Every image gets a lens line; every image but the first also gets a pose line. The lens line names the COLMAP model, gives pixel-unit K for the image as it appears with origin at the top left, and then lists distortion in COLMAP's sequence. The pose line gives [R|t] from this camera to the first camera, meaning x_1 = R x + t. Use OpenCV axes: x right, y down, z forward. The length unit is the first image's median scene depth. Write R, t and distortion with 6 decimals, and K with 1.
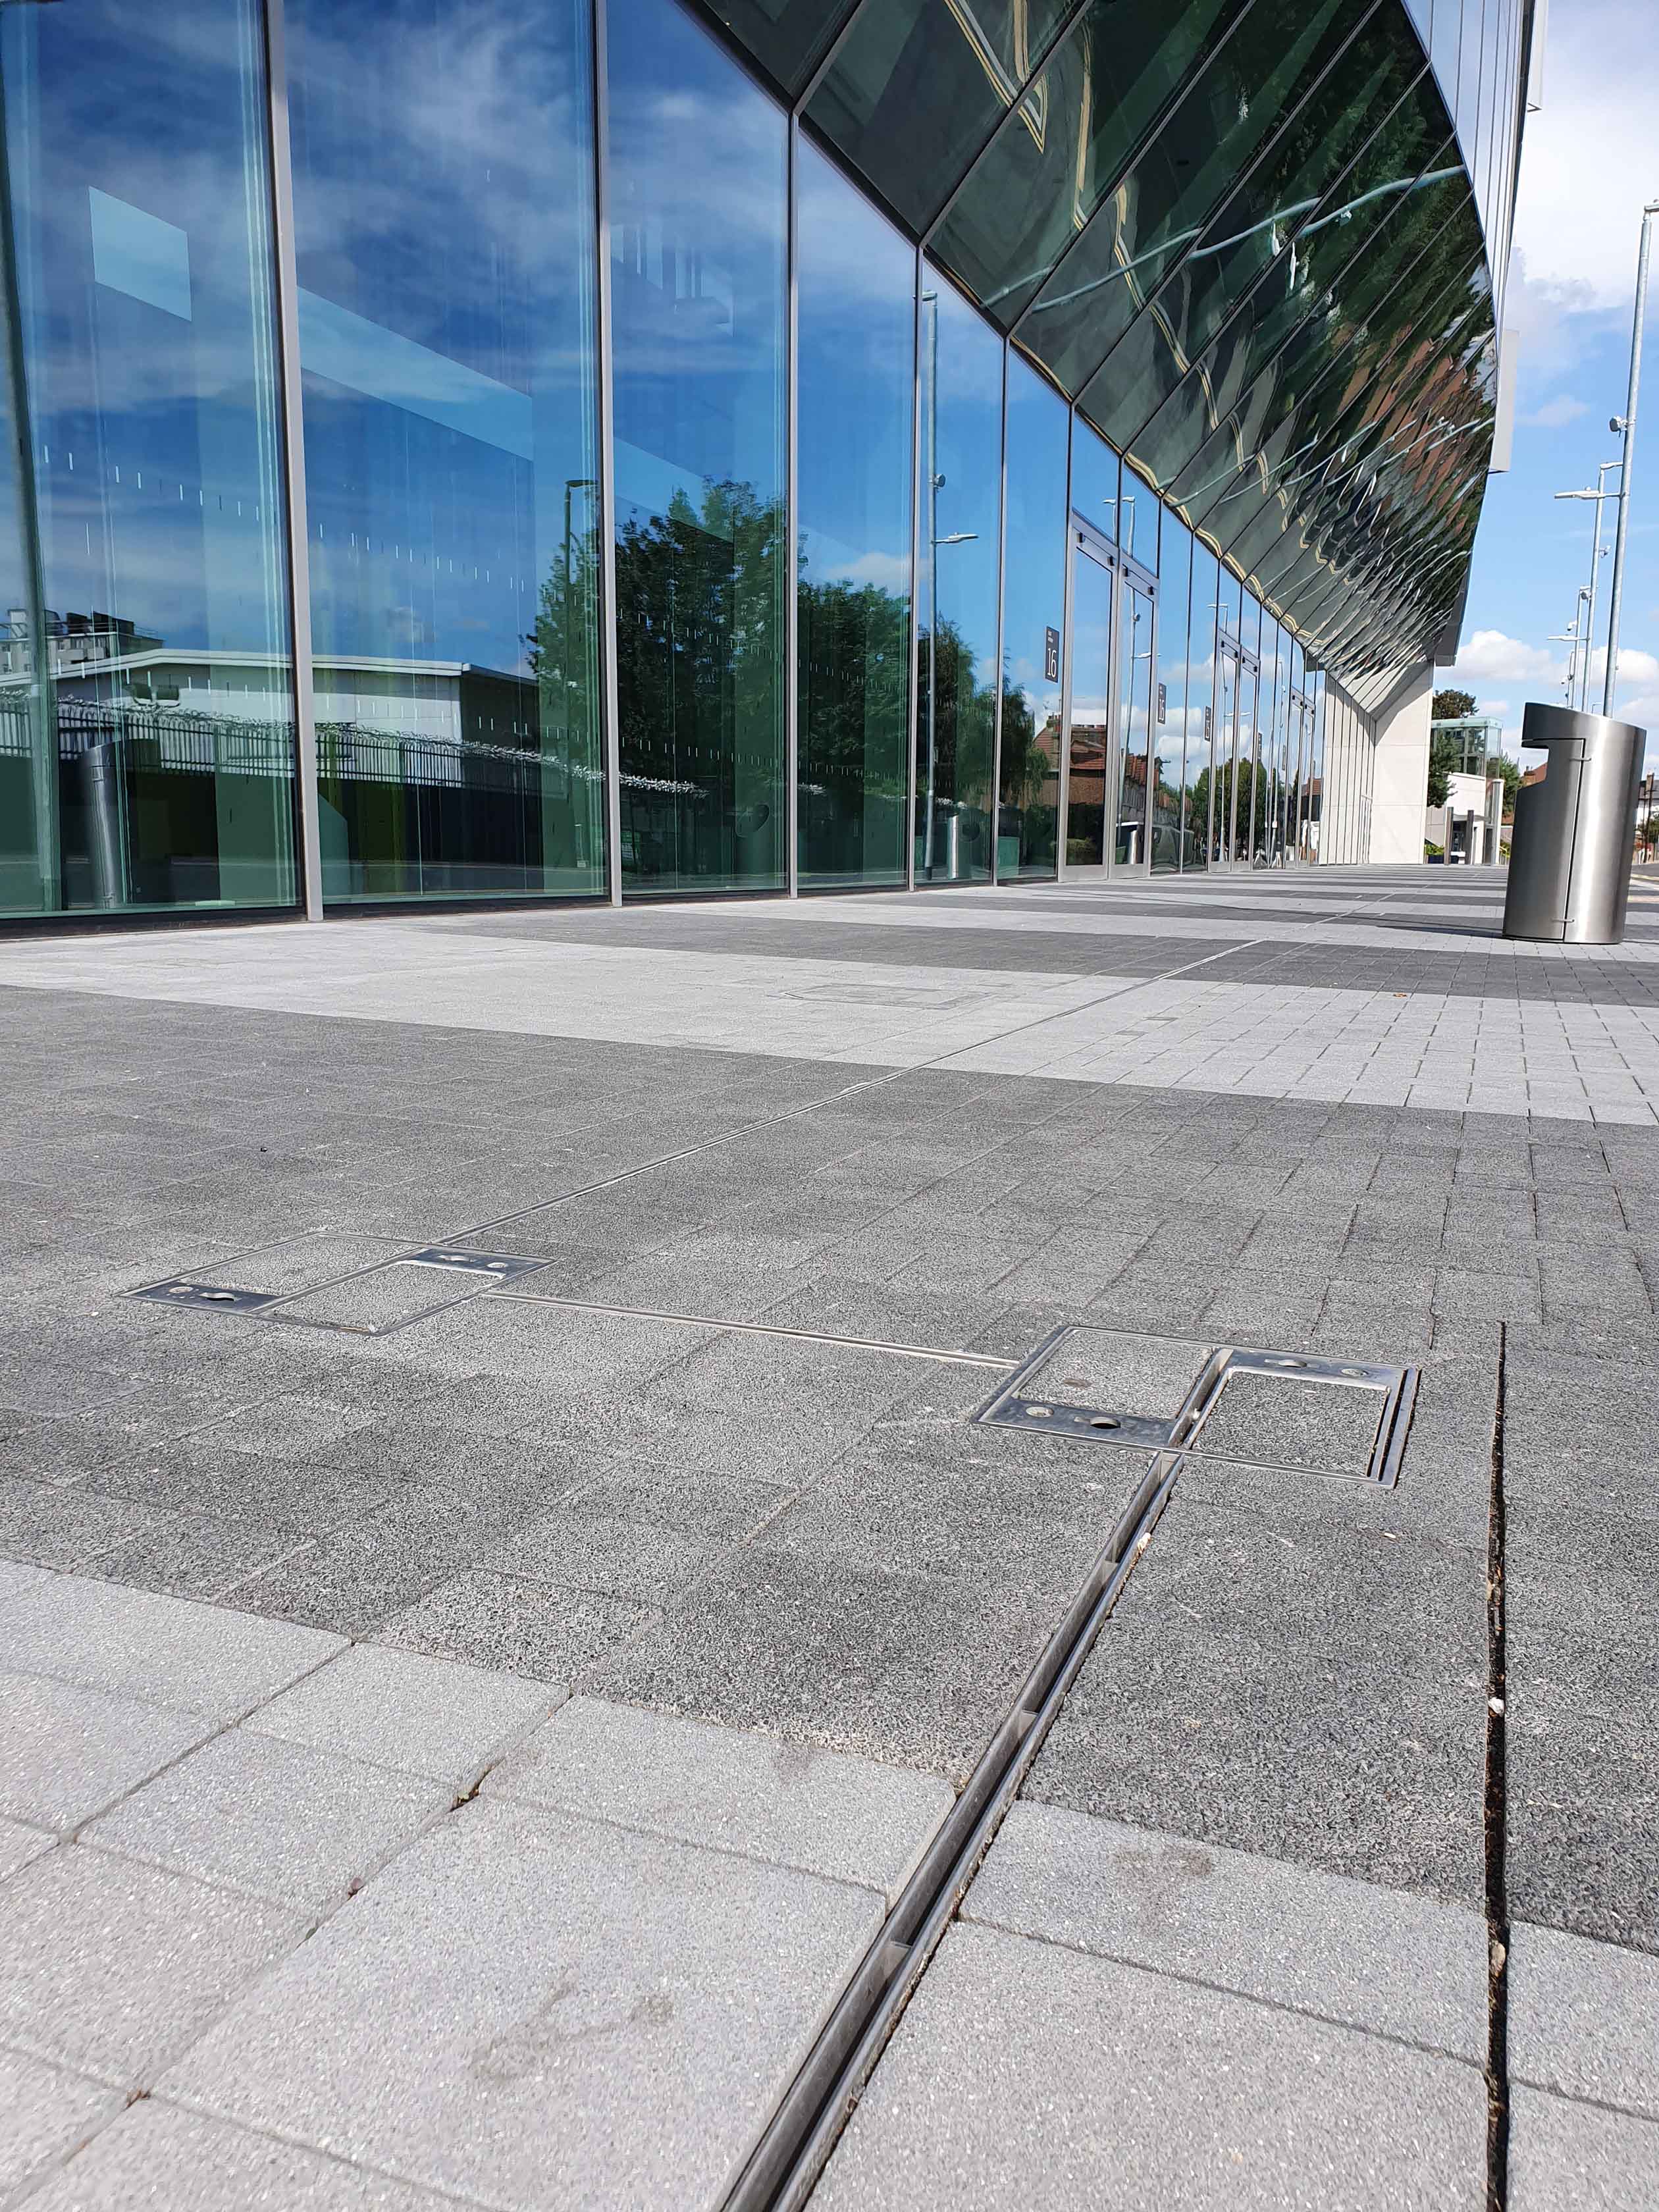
lens RADIAL K [[1711.7, 0, 823.7], [0, 1711.7, 1106.3], [0, 0, 1]] dist [0.011553, 0.016472]
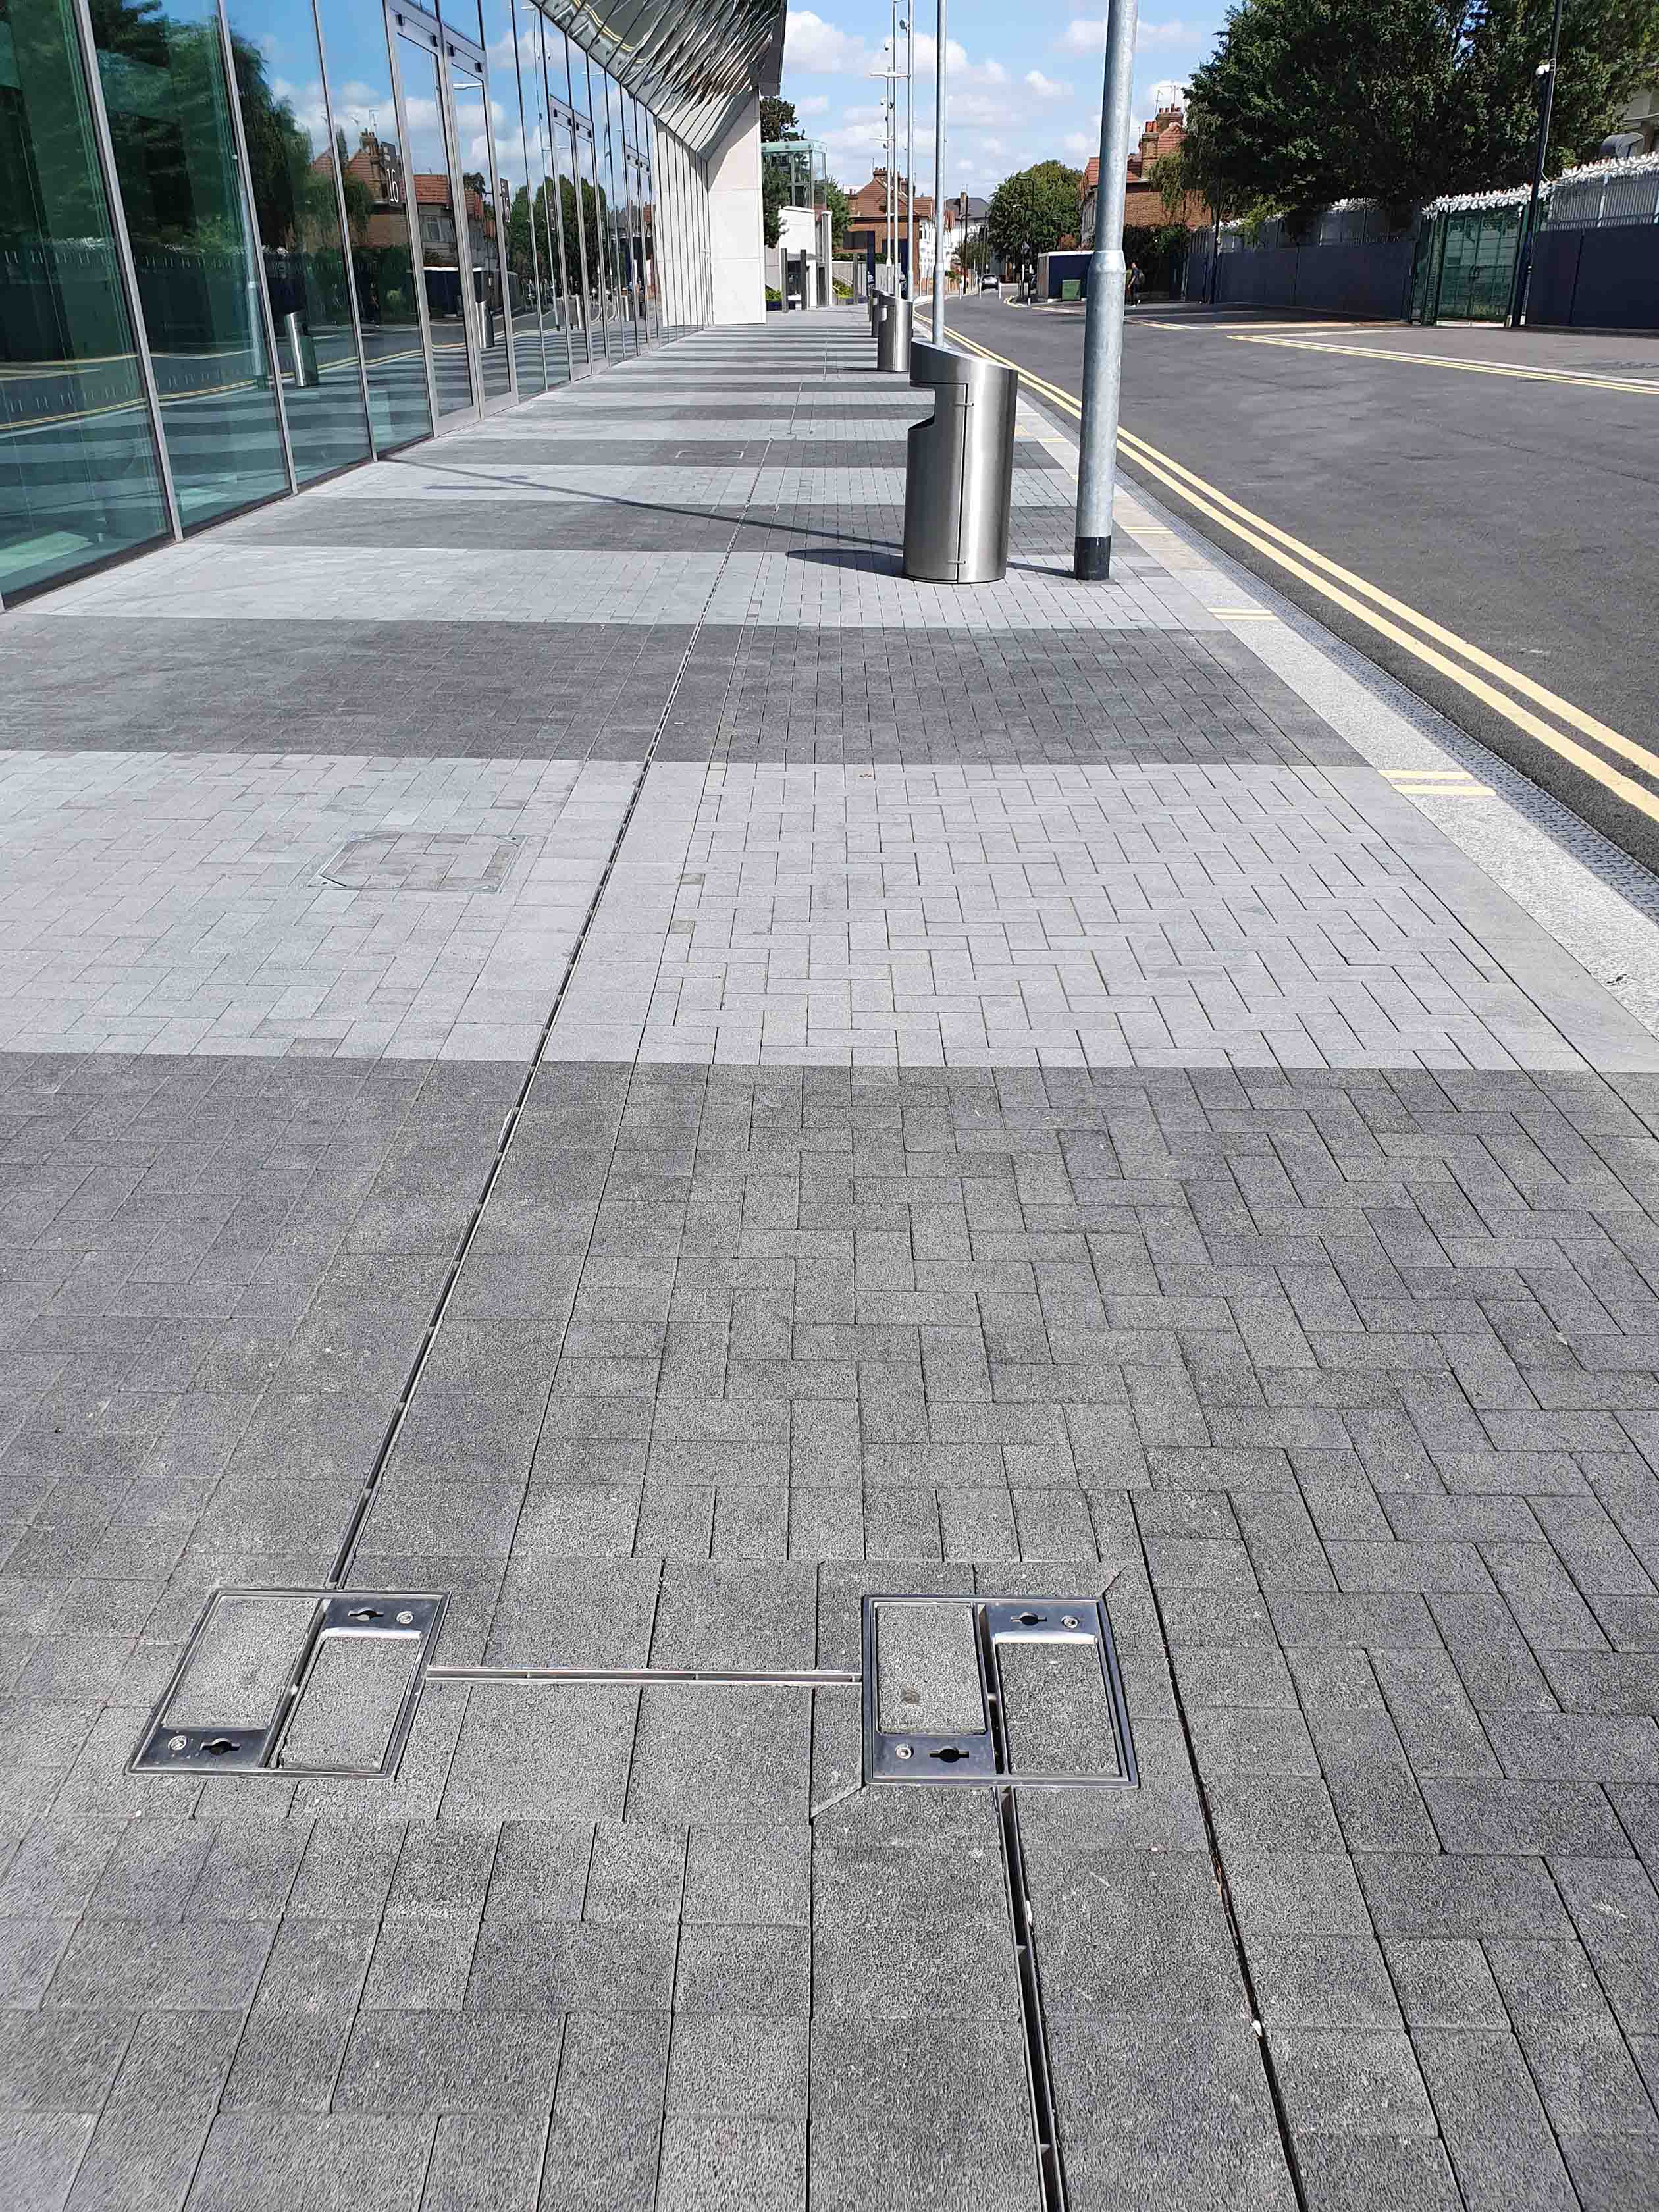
lens RADIAL K [[1711.7, 0, 809.4], [0, 1711.7, 1082.8], [0, 0, 1]] dist [0.011553, 0.016472]
pose [[0.935127, -0.170028, 0.310851, -0.045225], [0.075258, 0.952631, 0.294670, -0.117782], [-0.346228, -0.252160, 0.903627, -0.024109]]
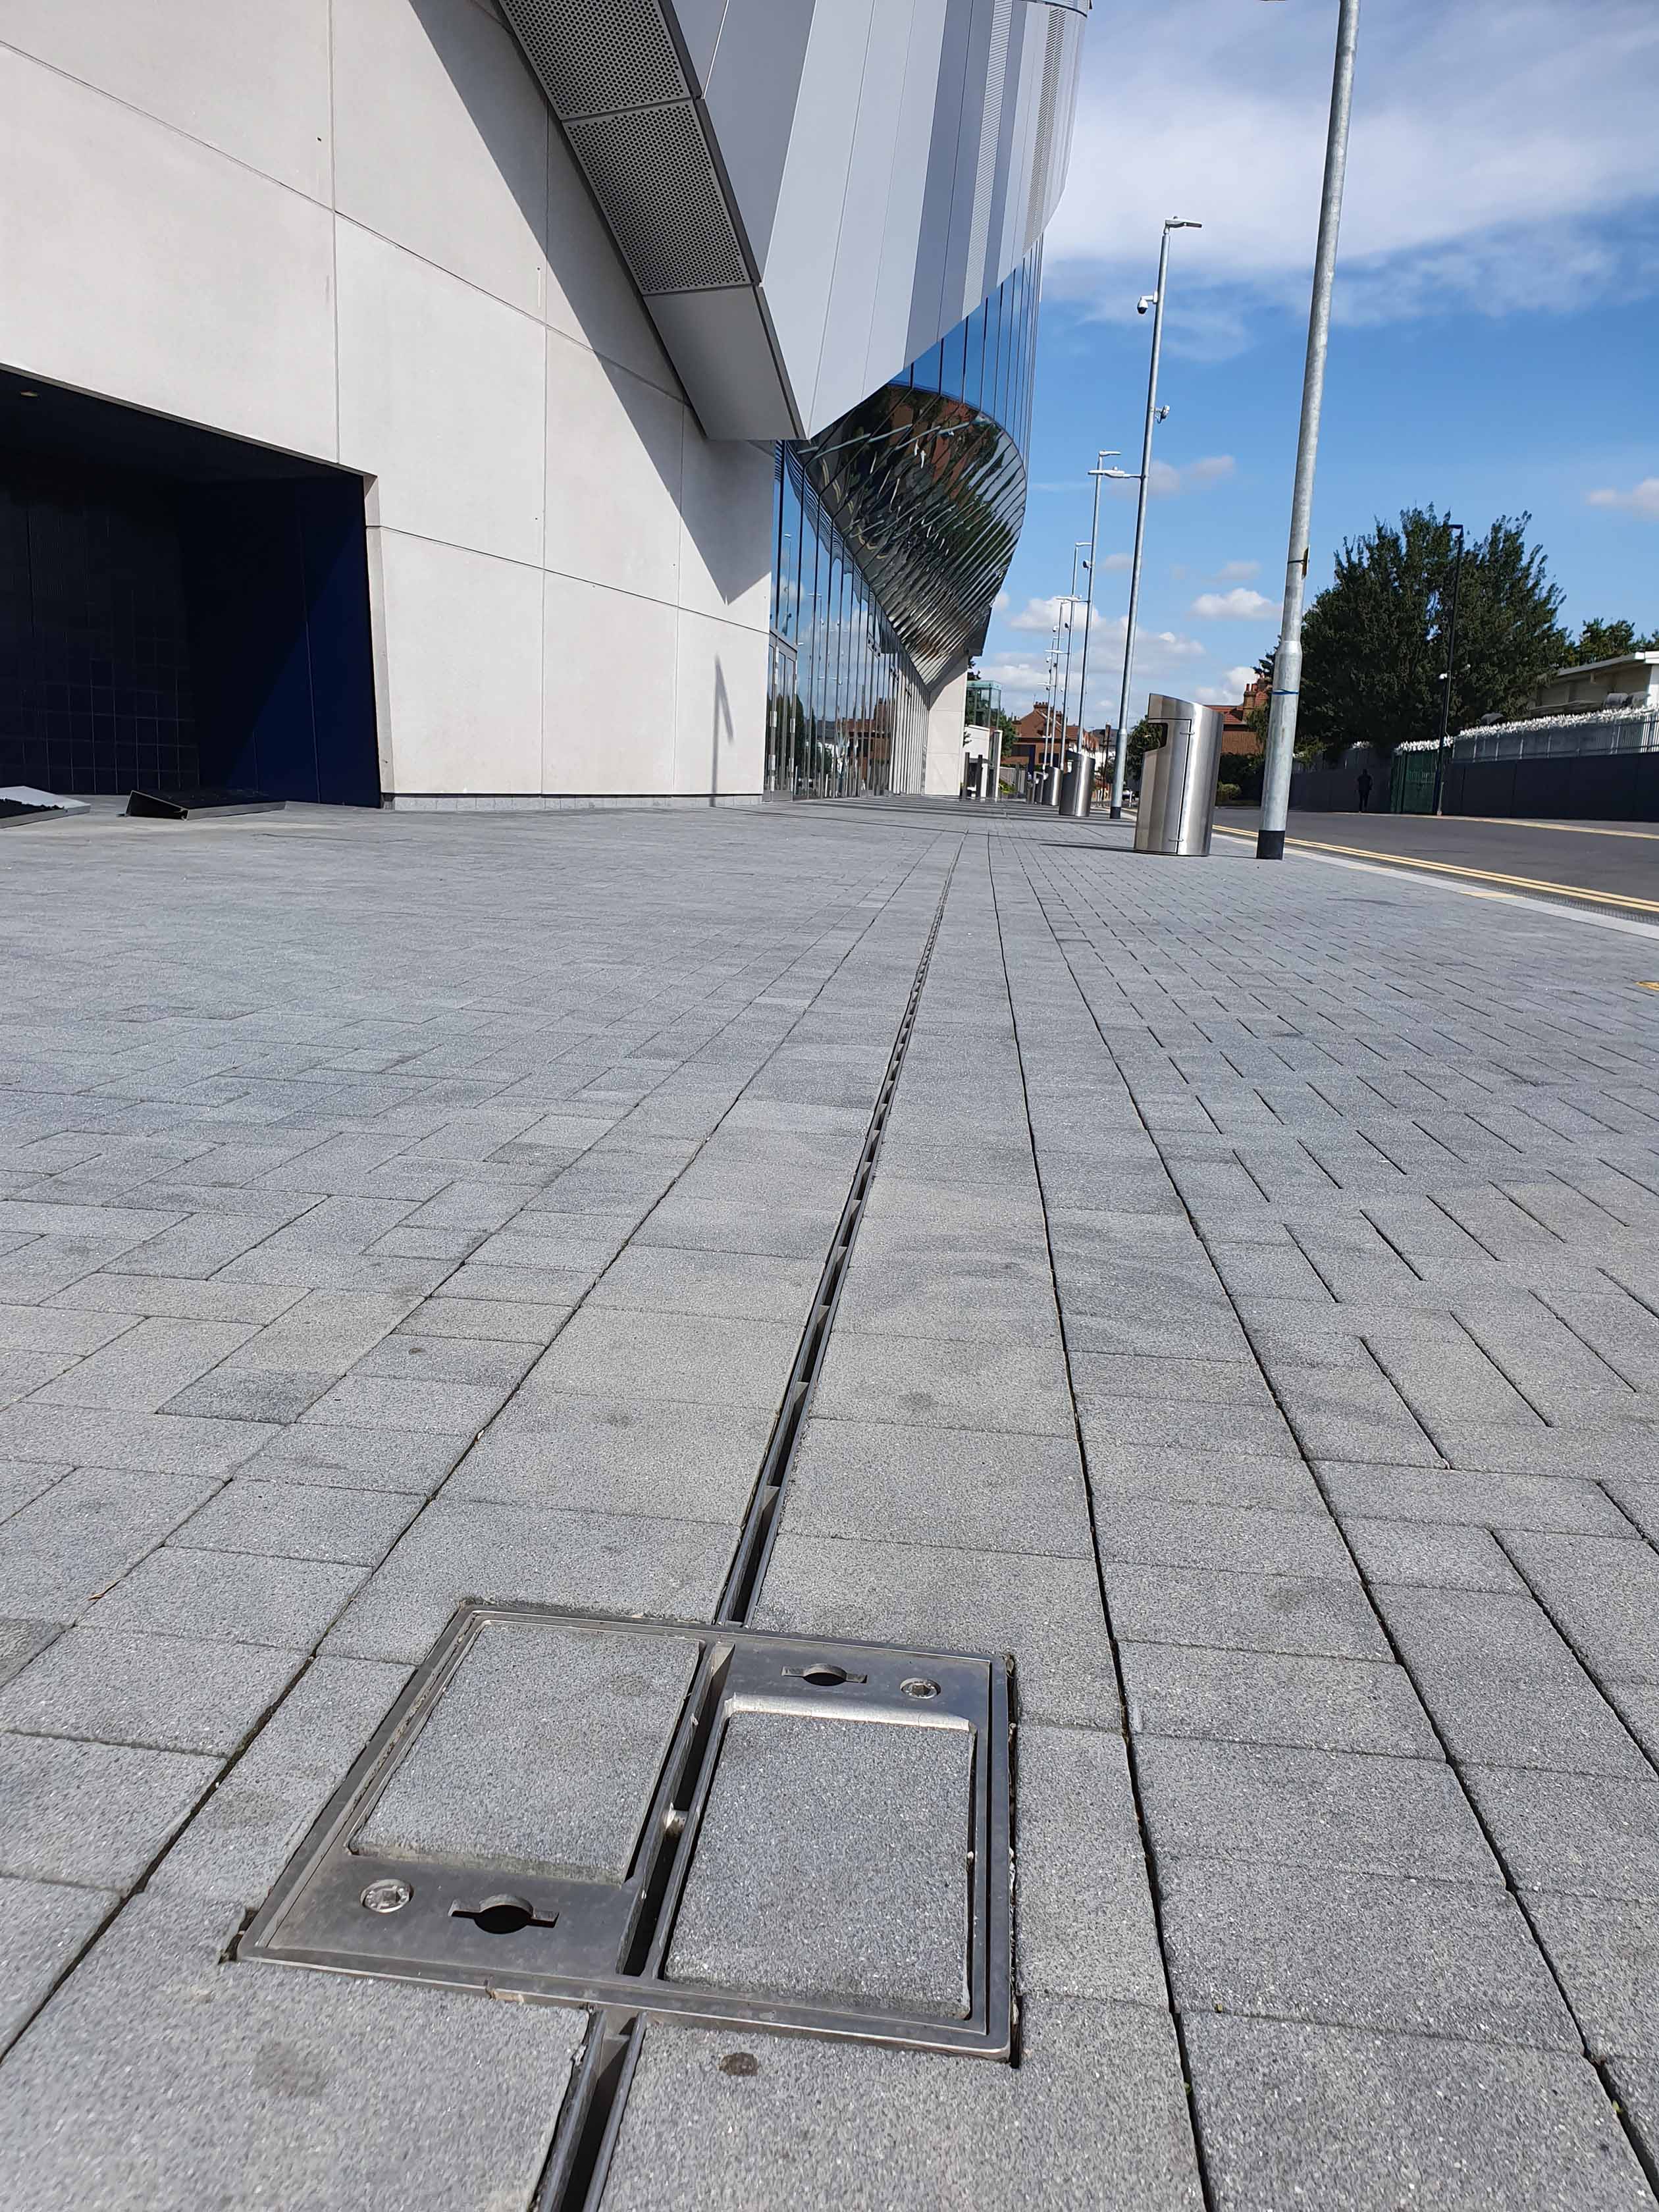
lens RADIAL K [[1711.7, 0, 841.1], [0, 1711.7, 1111.1], [0, 0, 1]] dist [0.011553, 0.016472]
pose [[0.957653, -0.016032, 0.287478, -1.257032], [0.002433, 0.998864, 0.047598, 0.427150], [-0.287914, -0.044883, 0.956604, -2.721279]]
